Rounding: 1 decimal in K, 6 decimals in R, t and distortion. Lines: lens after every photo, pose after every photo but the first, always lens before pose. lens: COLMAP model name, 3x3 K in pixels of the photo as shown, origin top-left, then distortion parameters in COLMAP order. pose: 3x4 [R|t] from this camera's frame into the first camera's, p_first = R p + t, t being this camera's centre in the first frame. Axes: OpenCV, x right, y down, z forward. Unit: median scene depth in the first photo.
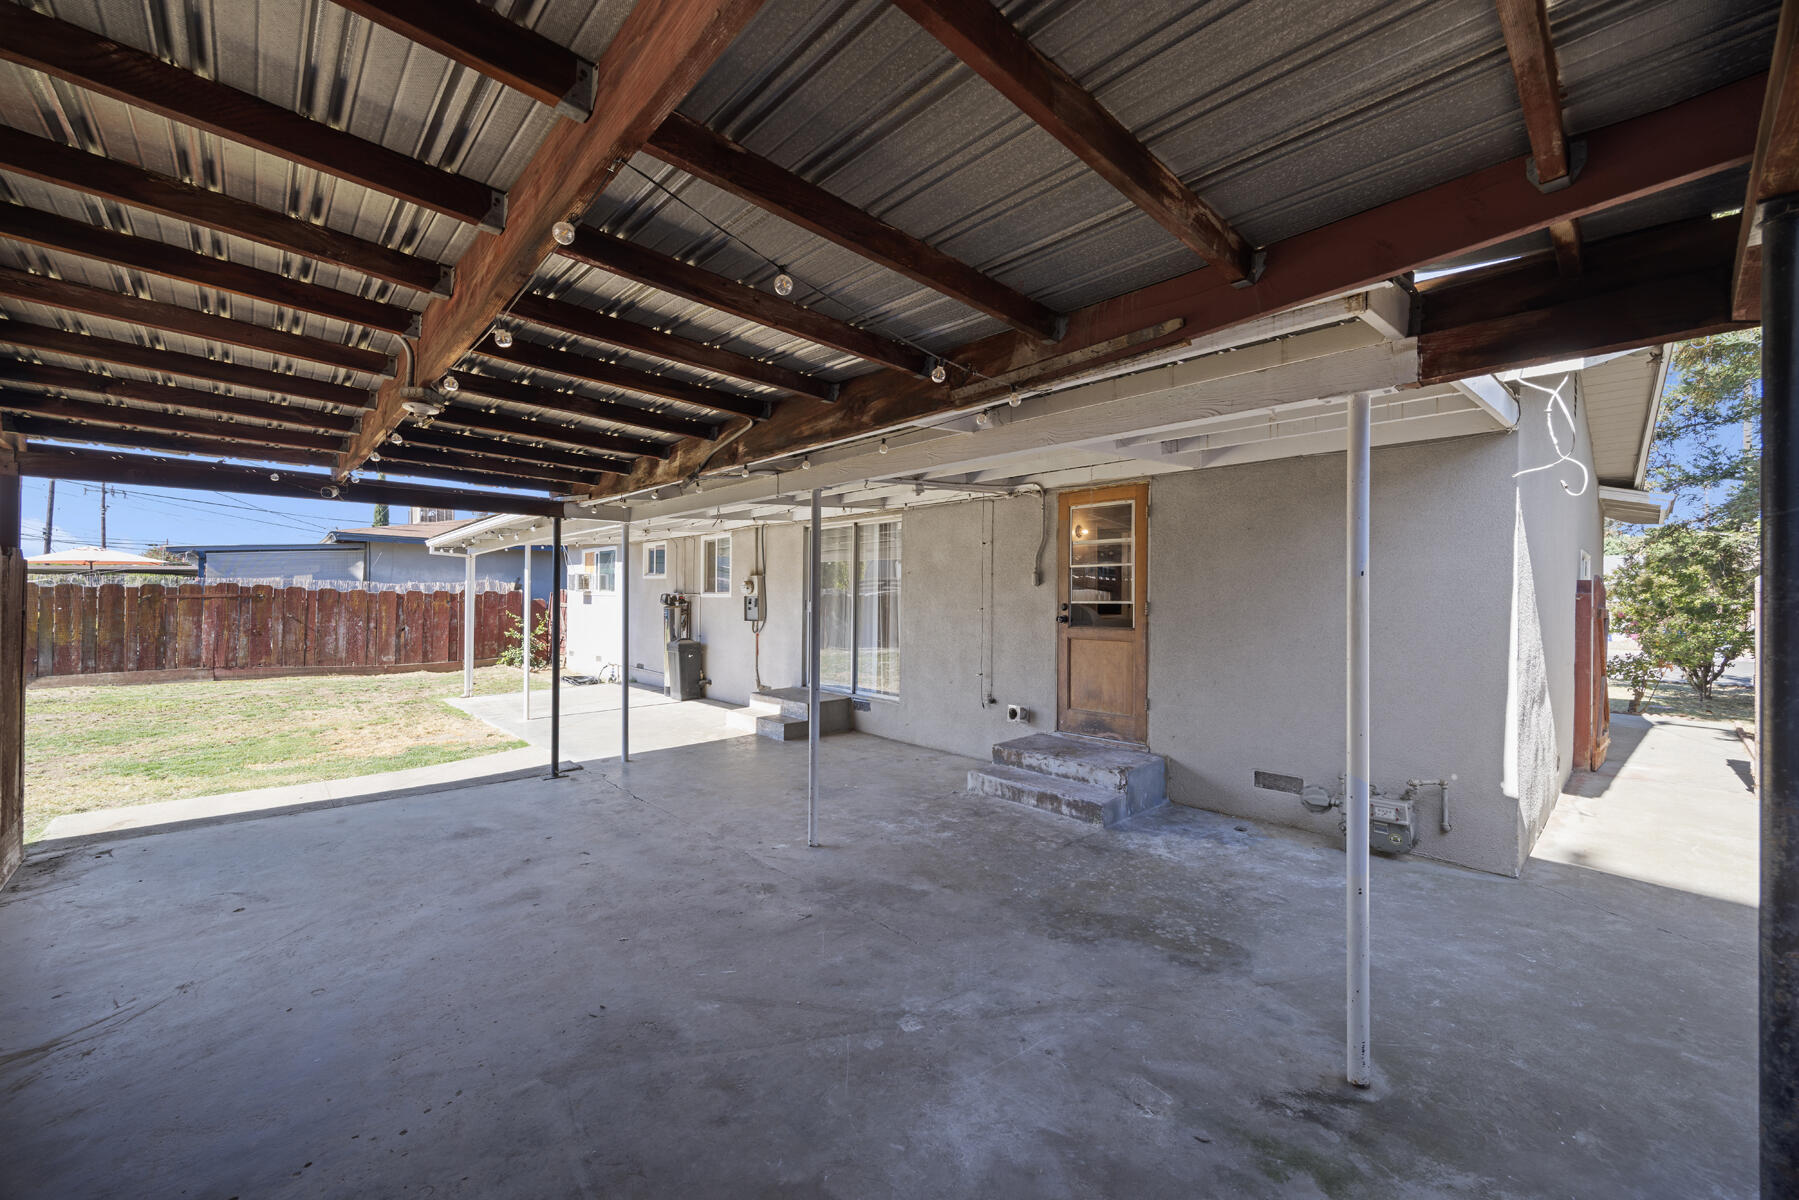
lens RADIAL K [[699.2, 0, 904.3], [0, 699.2, 597.2], [0, 0, 1]] dist [0.003630, -0.000547]
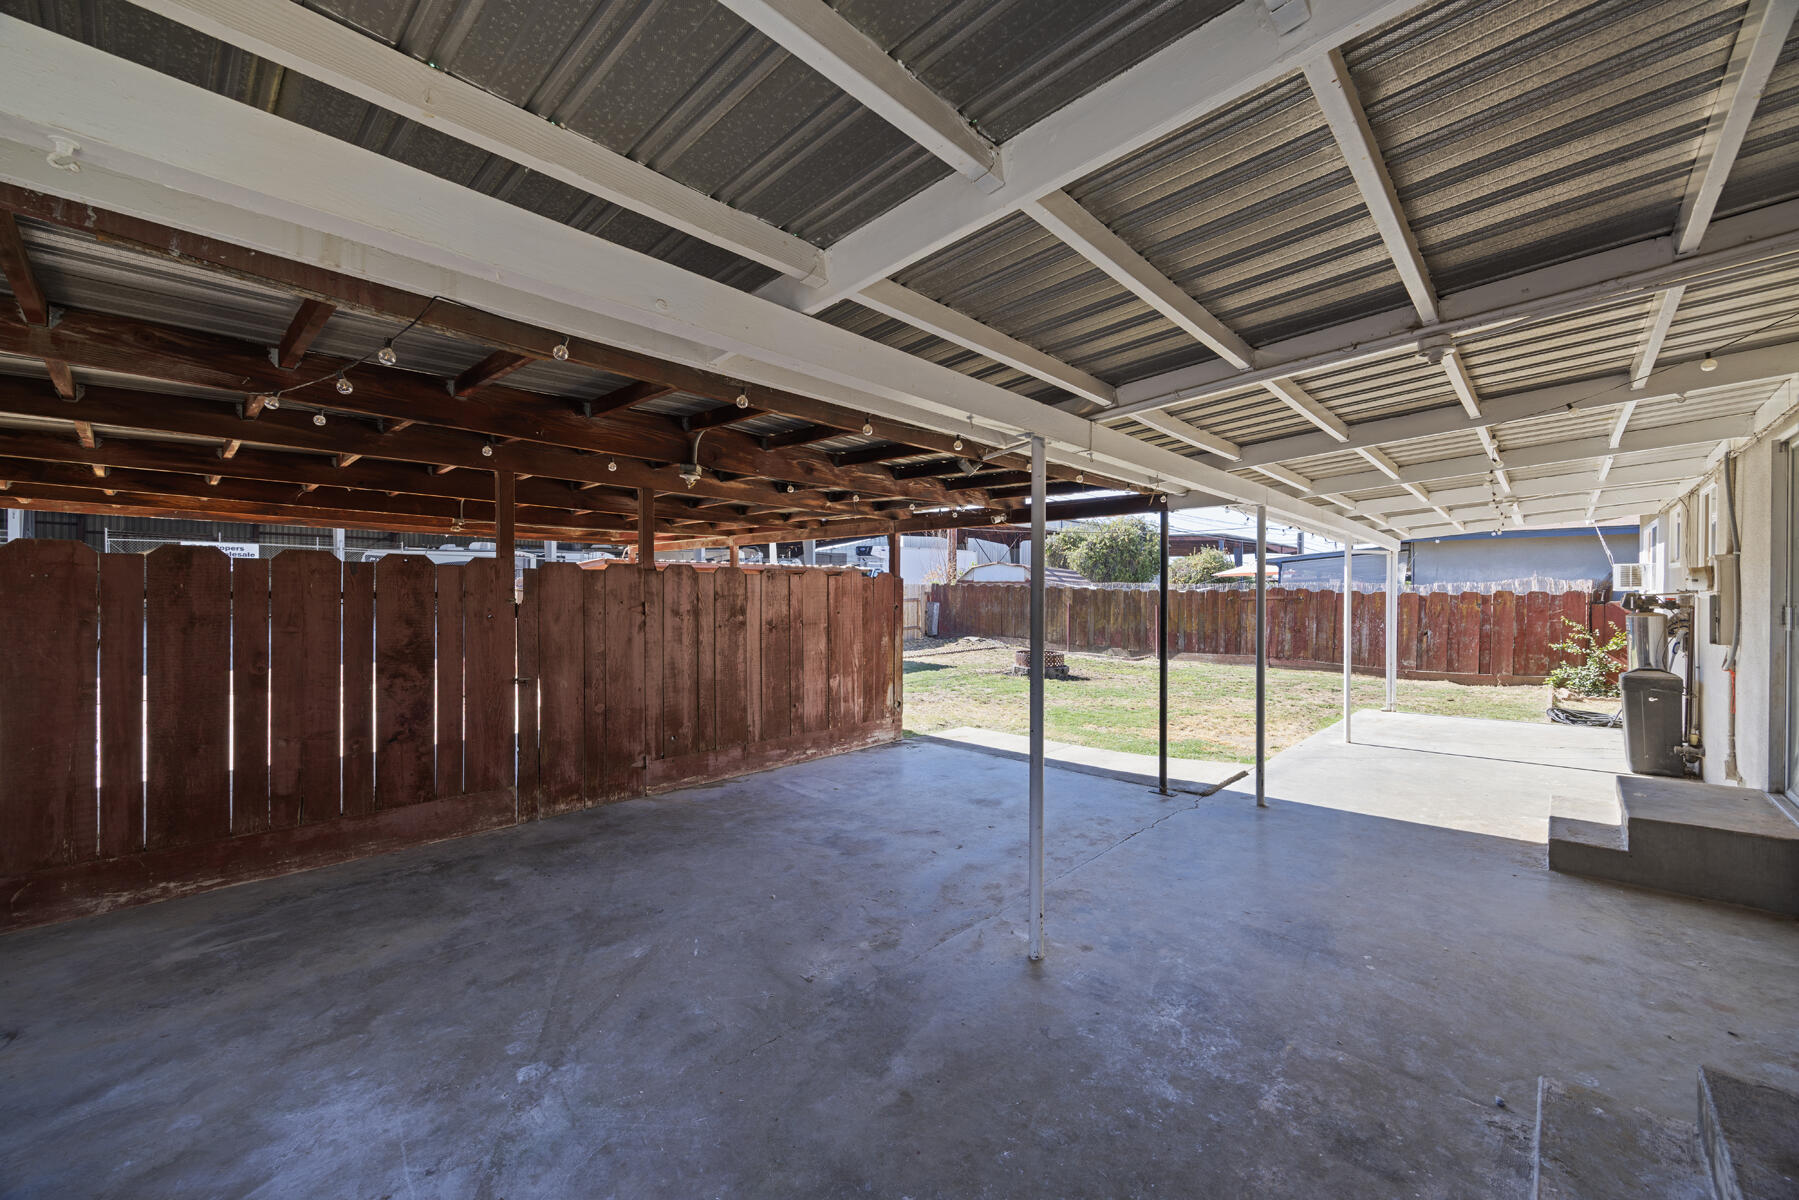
lens RADIAL K [[699.2, 0, 904.3], [0, 699.2, 597.2], [0, 0, 1]] dist [0.003630, -0.000547]
pose [[0.073823, -0.003990, -0.997263, 0.499473], [0.000224, 0.999992, -0.003984, 0.003384], [0.997271, 0.000070, 0.073823, 0.748605]]
